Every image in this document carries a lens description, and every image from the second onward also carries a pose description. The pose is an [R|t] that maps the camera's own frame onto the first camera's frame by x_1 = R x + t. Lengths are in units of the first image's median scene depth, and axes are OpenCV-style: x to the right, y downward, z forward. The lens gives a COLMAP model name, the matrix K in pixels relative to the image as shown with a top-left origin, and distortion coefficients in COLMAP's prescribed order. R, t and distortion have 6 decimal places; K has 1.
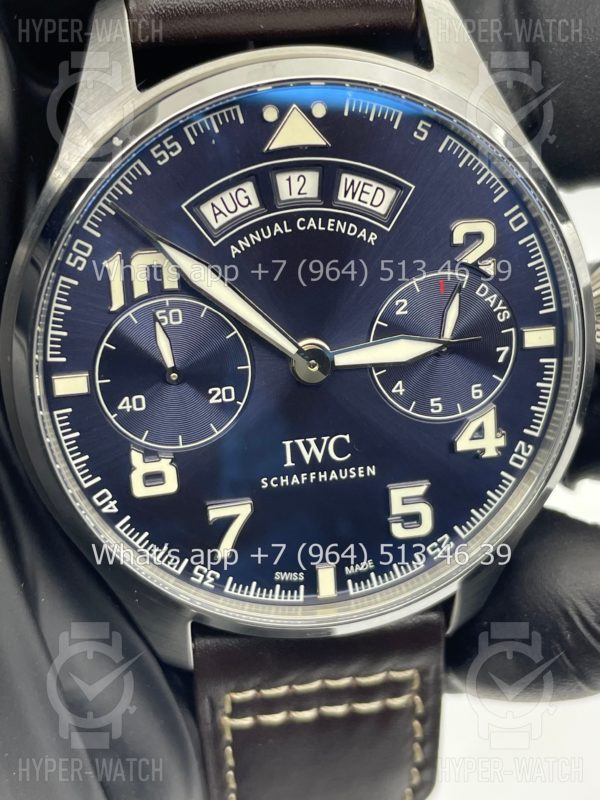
lens RADIAL K [[1234.5, 0, 300.0], [0, 1234.5, 400.0], [0, 0, 1]] dist [0.122298, -0.058213]
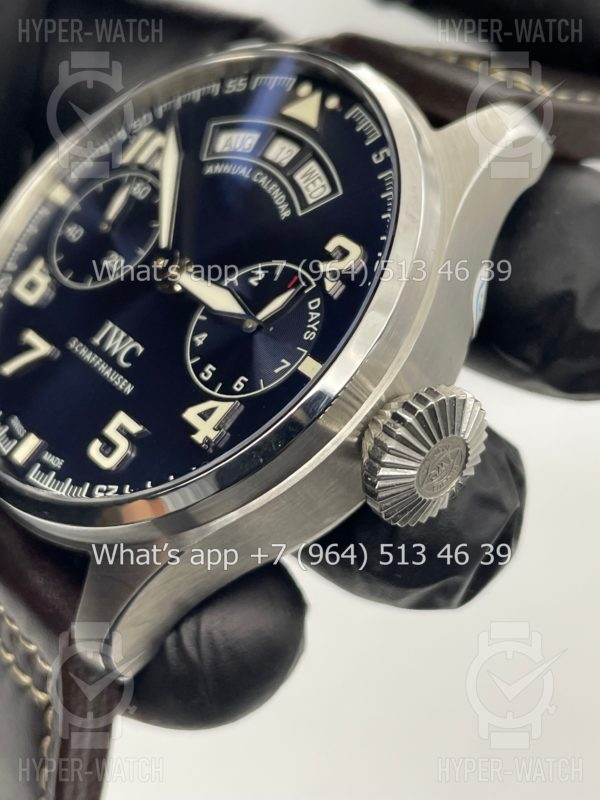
lens RADIAL K [[1234.5, 0, 300.0], [0, 1234.5, 400.0], [0, 0, 1]] dist [0.122298, -0.058213]
pose [[0.489845, 0.423416, -0.762083, 0.906065], [-0.784487, 0.595398, -0.173441, 0.130353], [0.380305, 0.682803, 0.623817, 0.457950]]
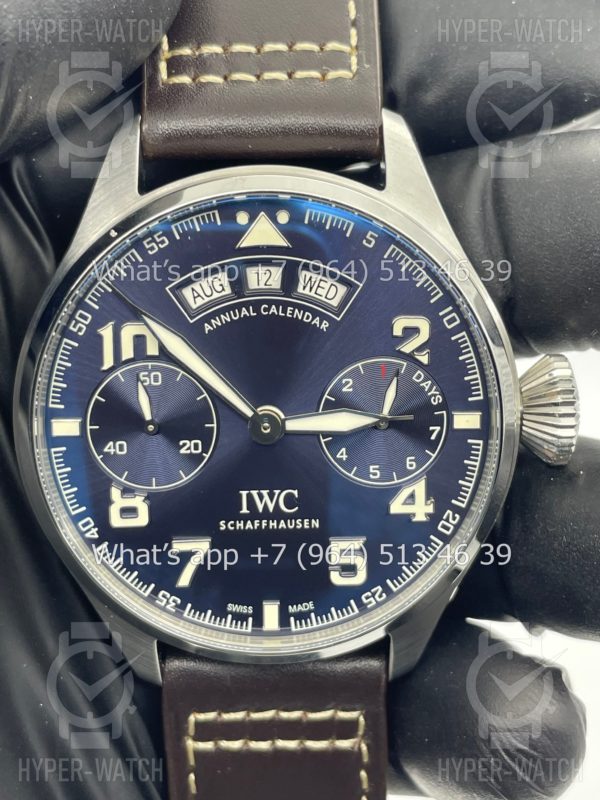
lens RADIAL K [[1234.5, 0, 300.0], [0, 1234.5, 400.0], [0, 0, 1]] dist [0.122298, -0.058213]
pose [[0.987012, 0.076040, -0.141510, 0.205647], [-0.086729, 0.993702, -0.070956, 0.026302], [0.135223, 0.082307, 0.987391, -0.166917]]
